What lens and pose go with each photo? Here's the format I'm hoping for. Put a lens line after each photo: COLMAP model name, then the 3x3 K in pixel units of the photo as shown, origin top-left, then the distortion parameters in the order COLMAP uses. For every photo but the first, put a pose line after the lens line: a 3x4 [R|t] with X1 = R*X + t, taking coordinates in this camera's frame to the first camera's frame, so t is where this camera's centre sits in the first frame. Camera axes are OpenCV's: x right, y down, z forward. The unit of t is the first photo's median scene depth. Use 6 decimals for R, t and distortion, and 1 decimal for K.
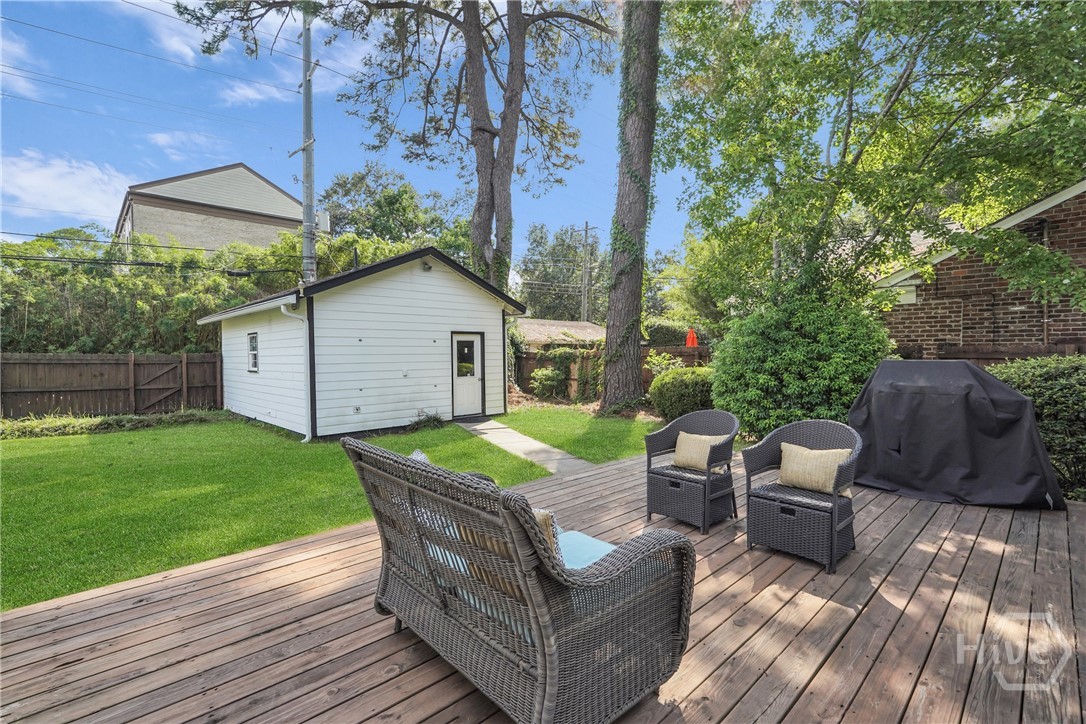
lens RADIAL K [[484.4, 0, 540.5], [0, 484.4, 366.4], [0, 0, 1]] dist [-0.017074, 0.008266]
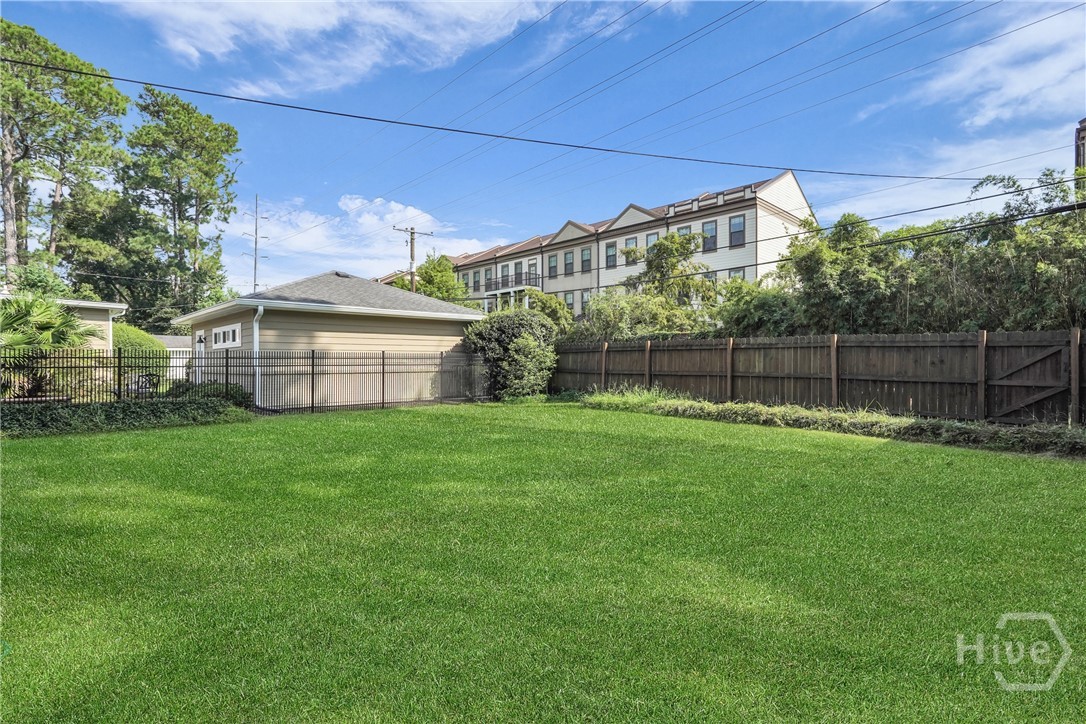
lens RADIAL K [[521.3, 0, 543.0], [0, 521.3, 362.0], [0, 0, 1]] dist [-0.000339, 0.000197]
pose [[0.005924, 0.002597, -0.999979, -0.128689], [-0.027162, 0.999628, 0.002436, 0.031029], [0.999613, 0.027147, 0.005992, 0.386122]]
